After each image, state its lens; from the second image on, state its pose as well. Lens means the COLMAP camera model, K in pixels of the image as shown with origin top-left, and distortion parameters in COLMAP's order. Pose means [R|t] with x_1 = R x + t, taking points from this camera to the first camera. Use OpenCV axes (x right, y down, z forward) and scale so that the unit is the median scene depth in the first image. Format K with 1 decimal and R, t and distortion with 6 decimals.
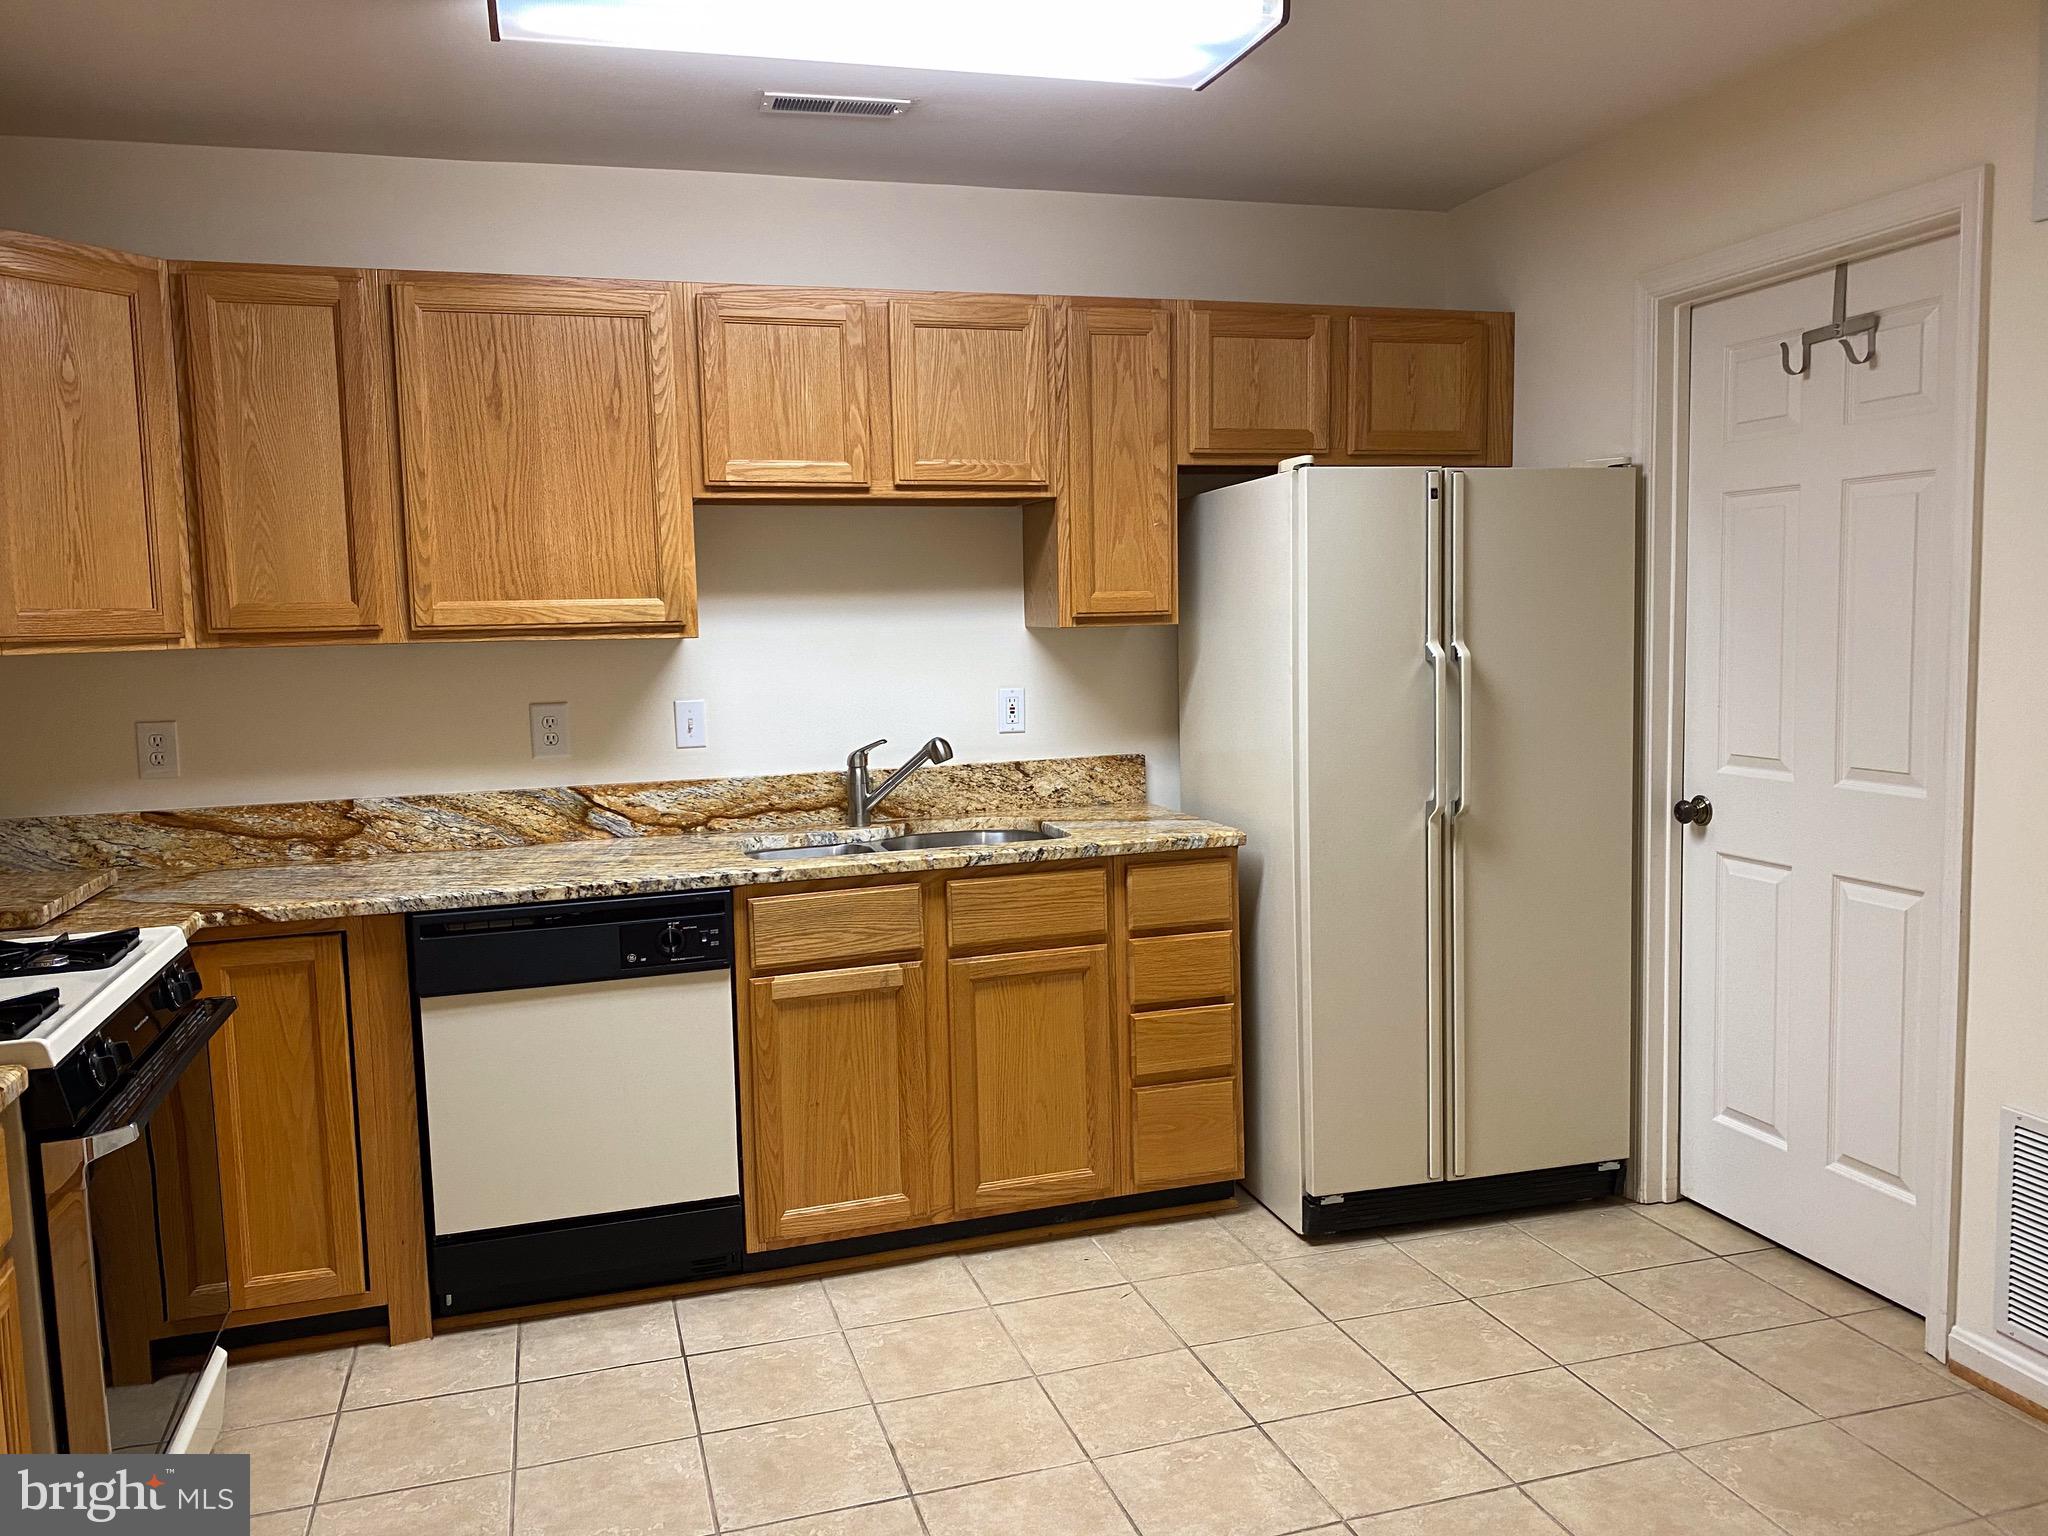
lens RADIAL K [[1585.6, 0, 1024.8], [0, 1585.6, 757.1], [0, 0, 1]] dist [0.052115, -0.160711]
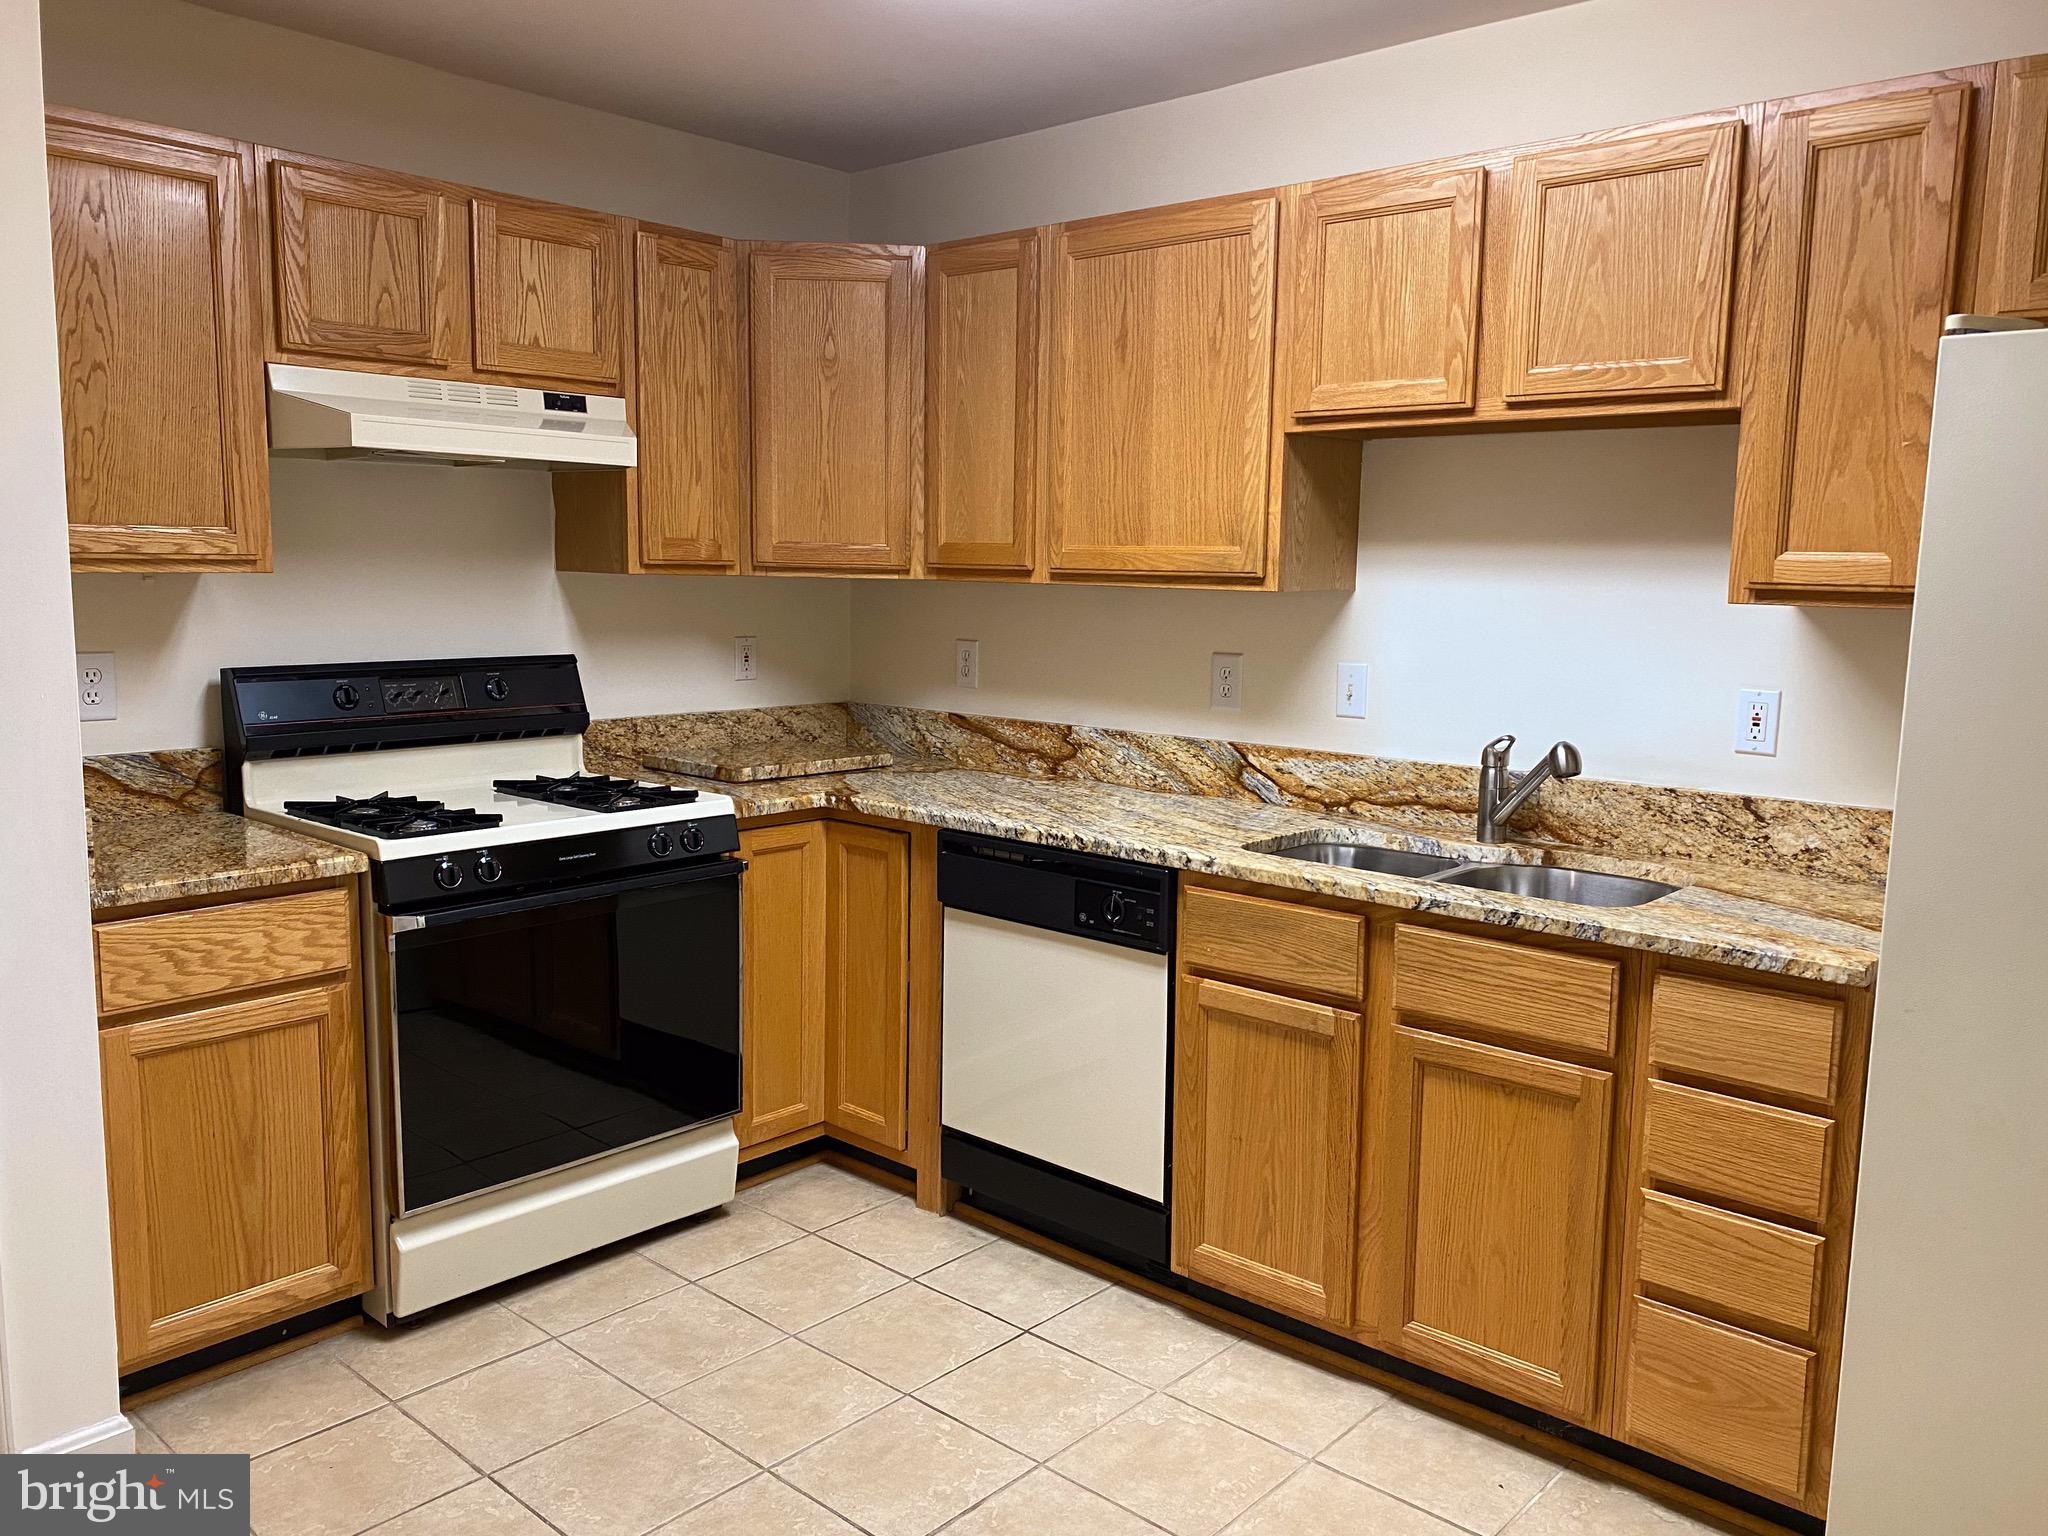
lens RADIAL K [[1547.6, 0, 1025.0], [0, 1547.6, 756.0], [0, 0, 1]] dist [-0.020874, -0.004707]
pose [[0.484181, 0.138790, -0.863890, 0.480166], [-0.108587, 0.989238, 0.098068, -0.052997], [0.868203, 0.046324, 0.494041, 0.454224]]
